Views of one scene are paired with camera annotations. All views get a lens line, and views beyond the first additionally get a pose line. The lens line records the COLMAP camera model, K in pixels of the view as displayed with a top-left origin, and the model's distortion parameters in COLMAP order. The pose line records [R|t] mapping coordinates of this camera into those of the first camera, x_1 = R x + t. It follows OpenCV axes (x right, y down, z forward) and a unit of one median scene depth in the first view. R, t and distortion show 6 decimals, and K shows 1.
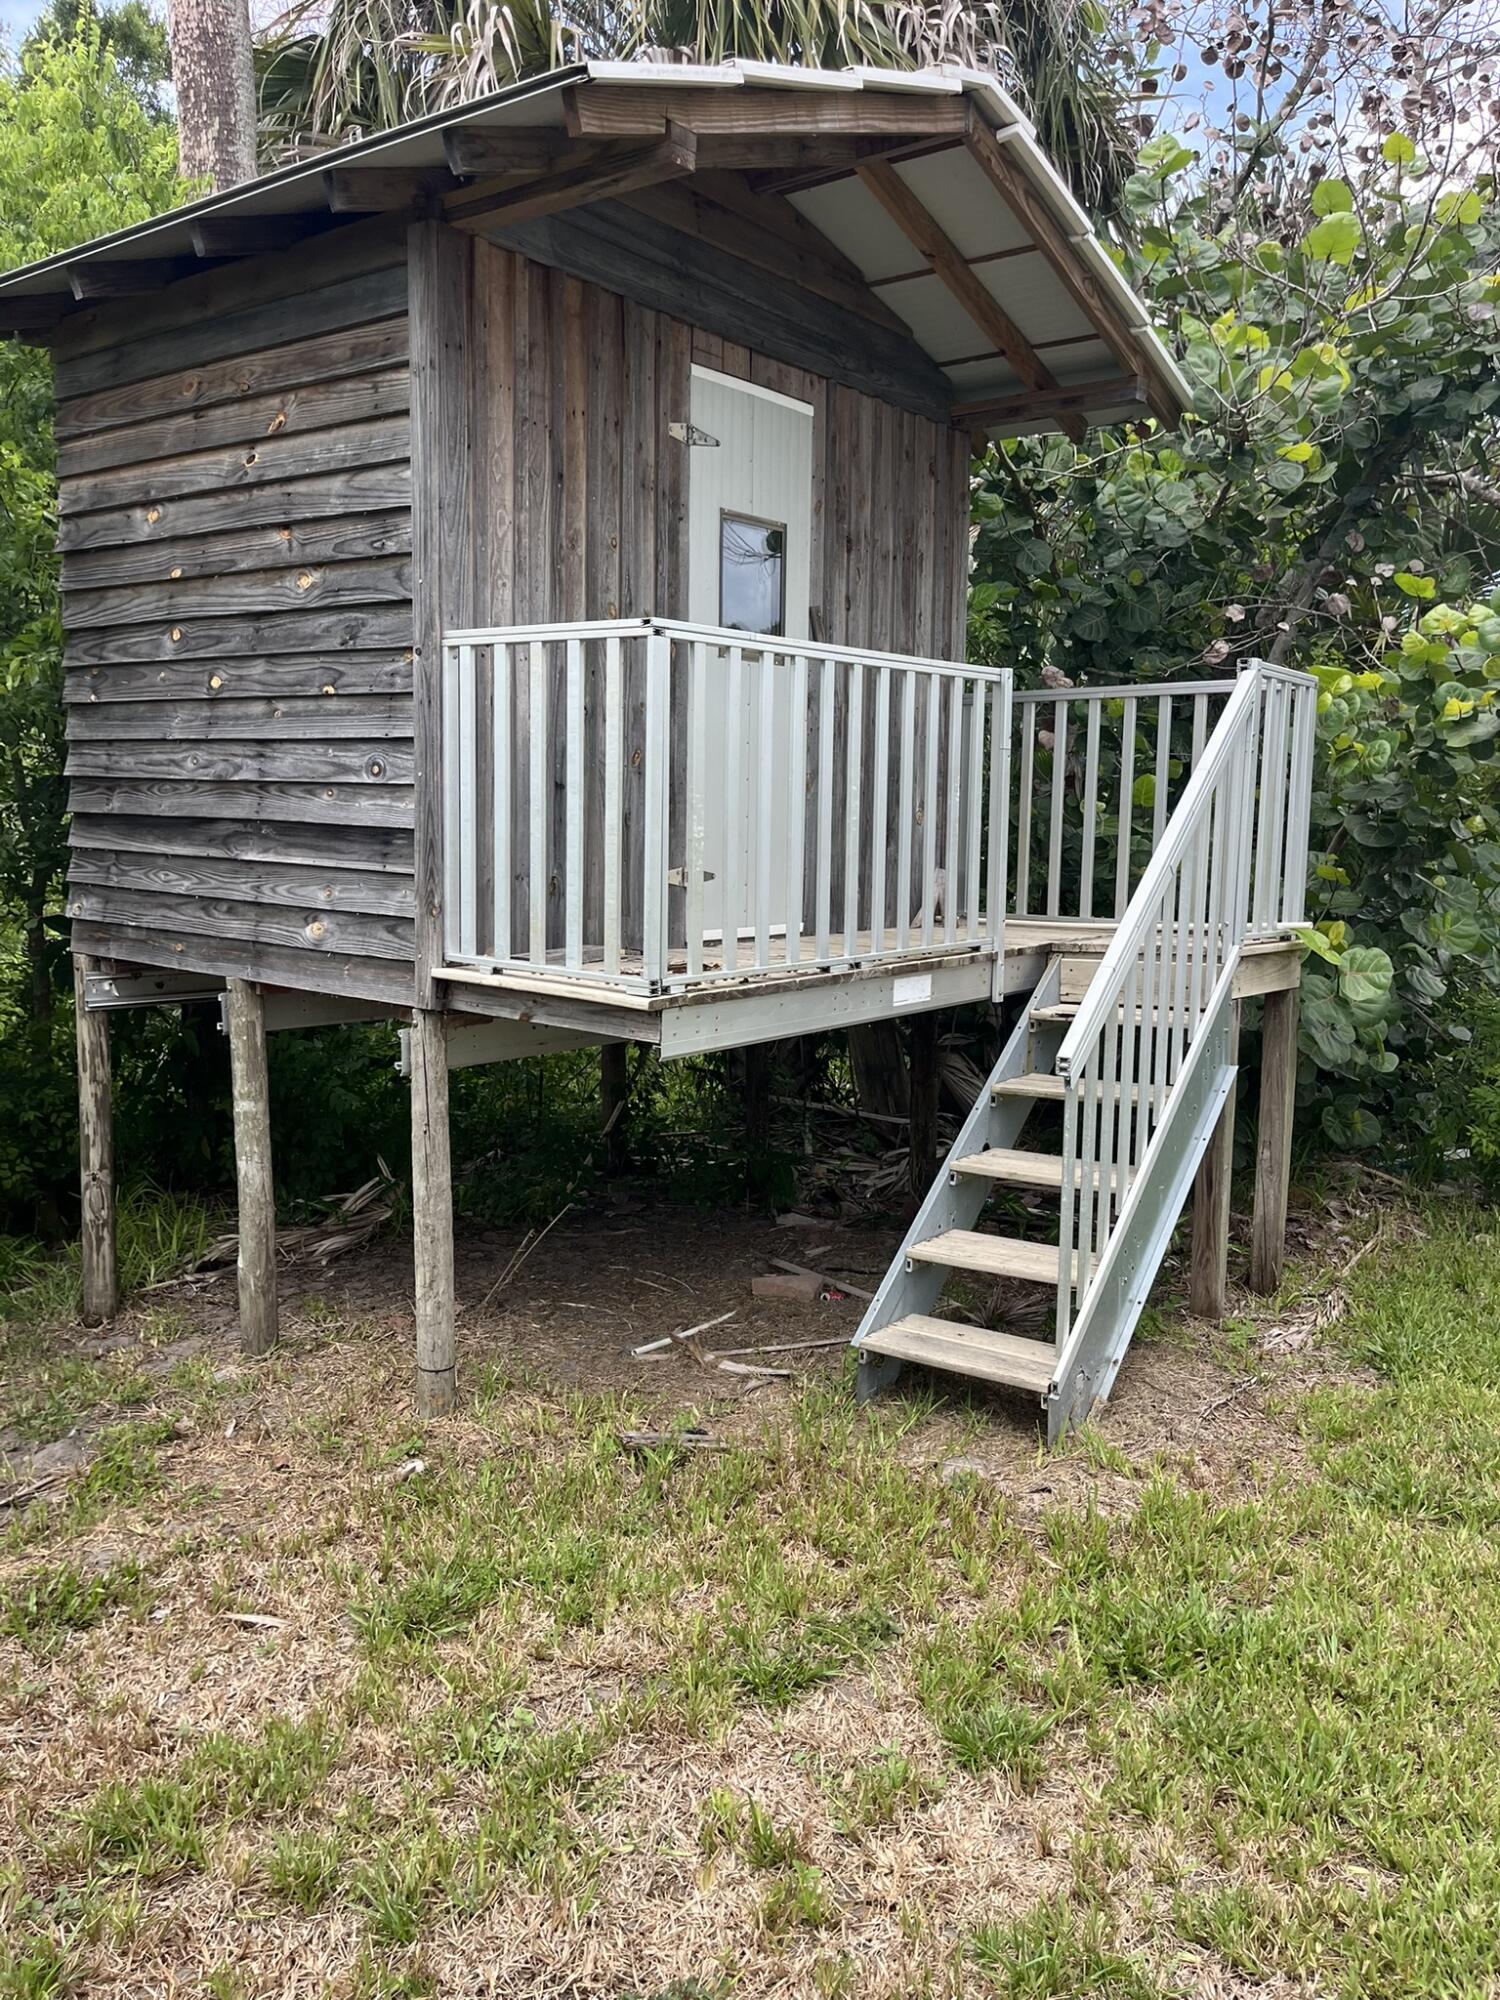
lens RADIAL K [[1511.5, 0, 749.7], [0, 1511.5, 998.3], [0, 0, 1]] dist [0.022522, -0.052089]
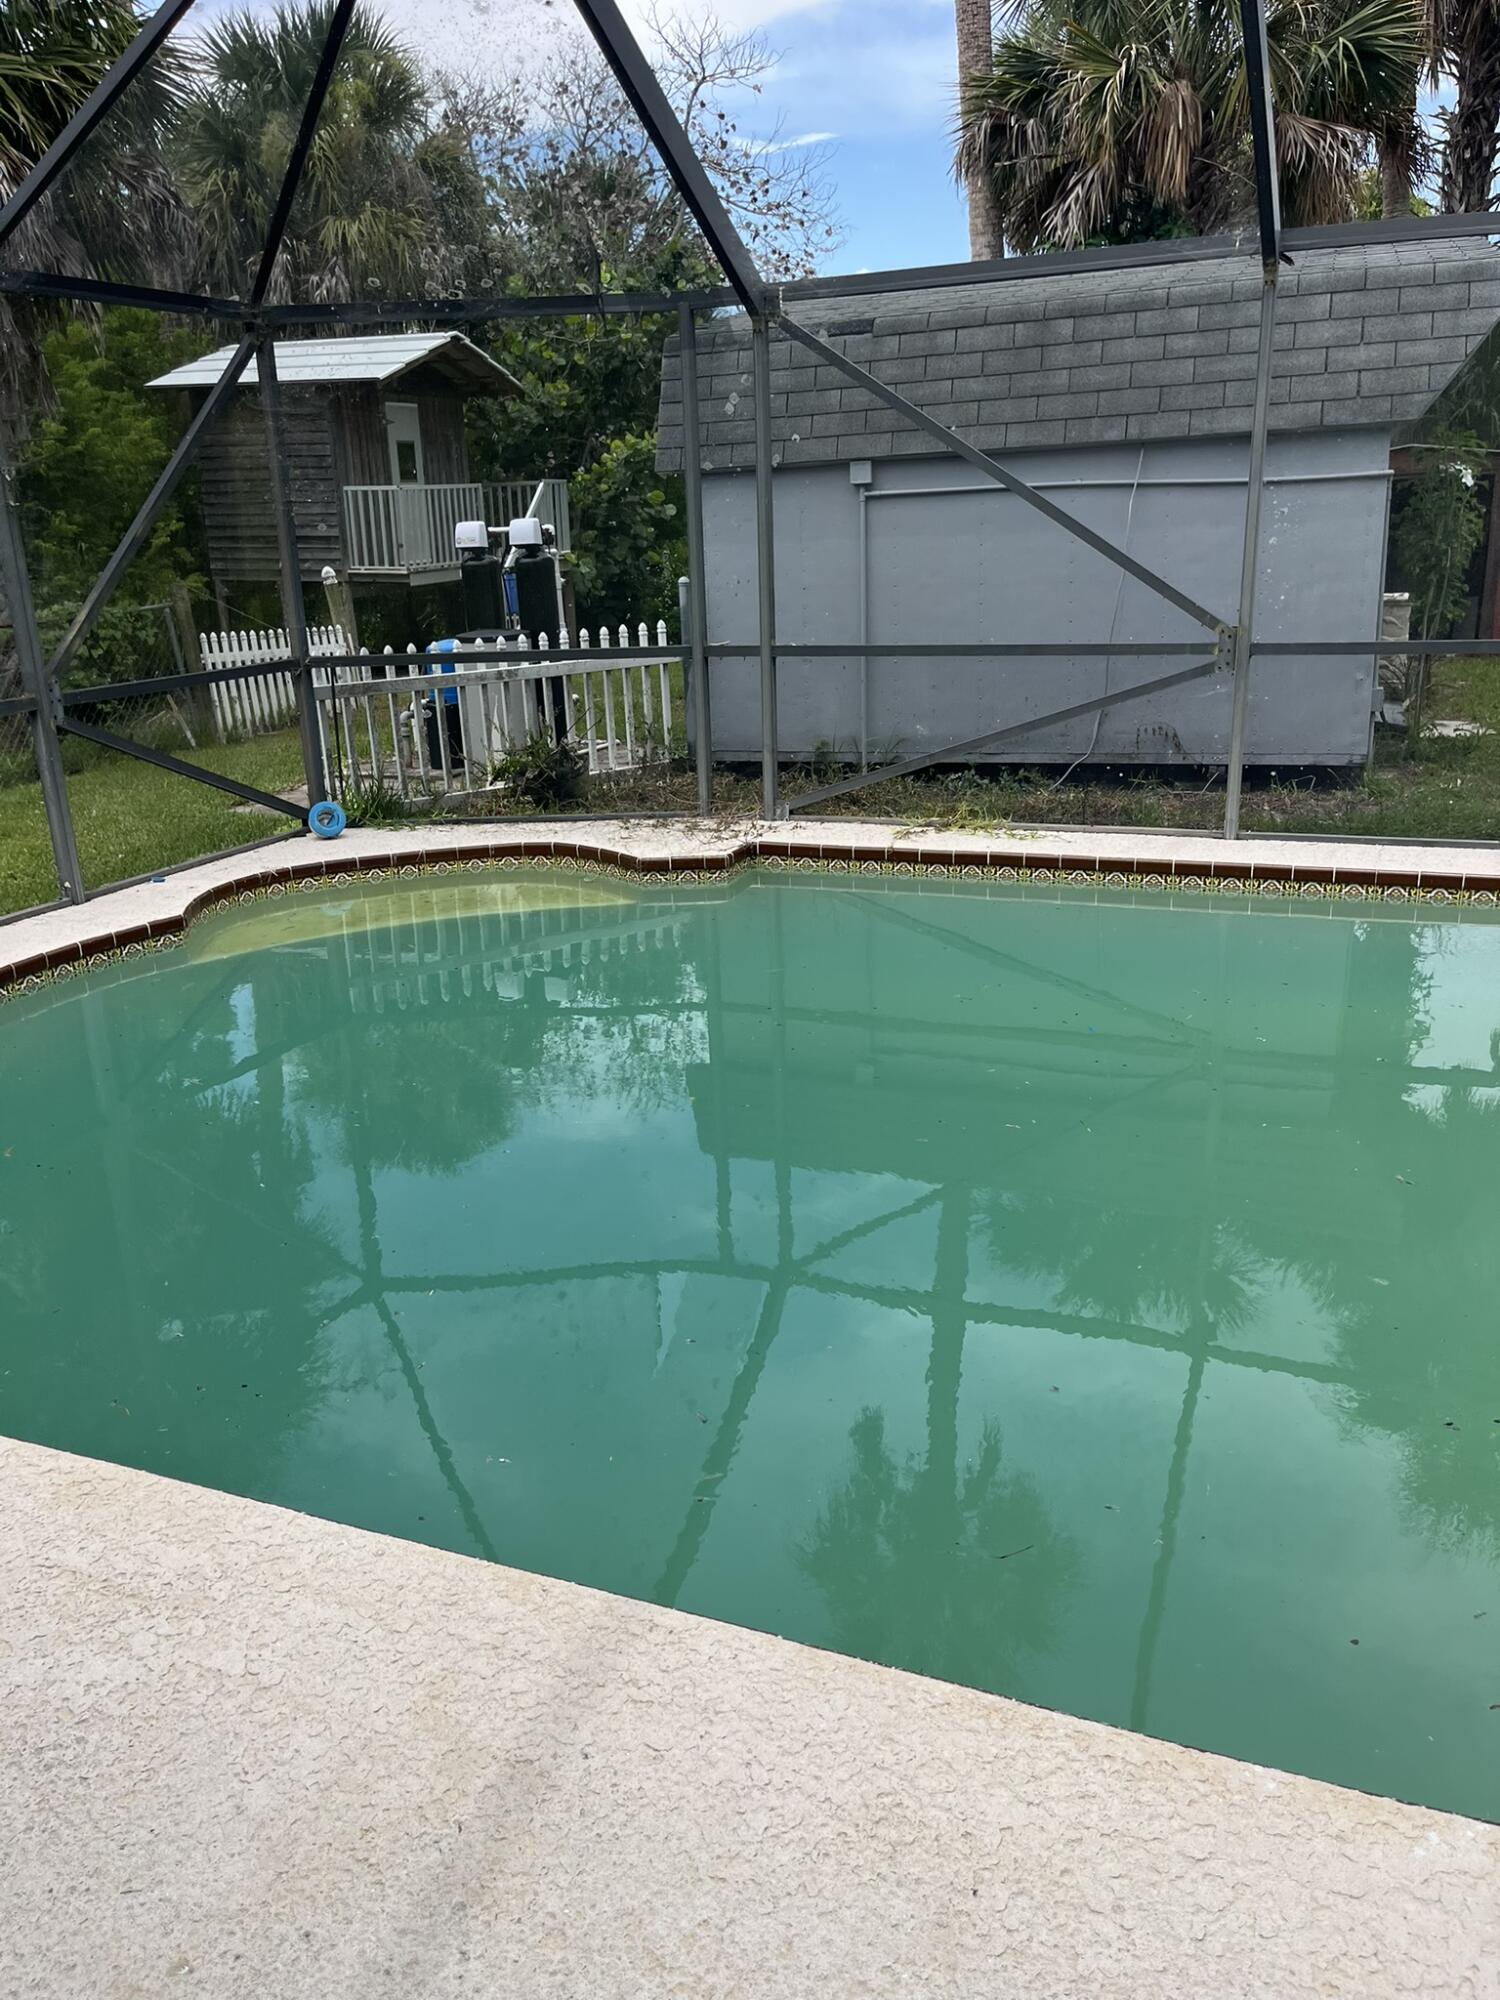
lens RADIAL K [[1511.5, 0, 747.7], [0, 1511.5, 1003.1], [0, 0, 1]] dist [0.022522, -0.052089]
pose [[0.955860, -0.128077, 0.264440, -0.399970], [0.074602, 0.976294, 0.203188, 0.366659], [-0.284194, -0.174492, 0.942755, -3.353182]]
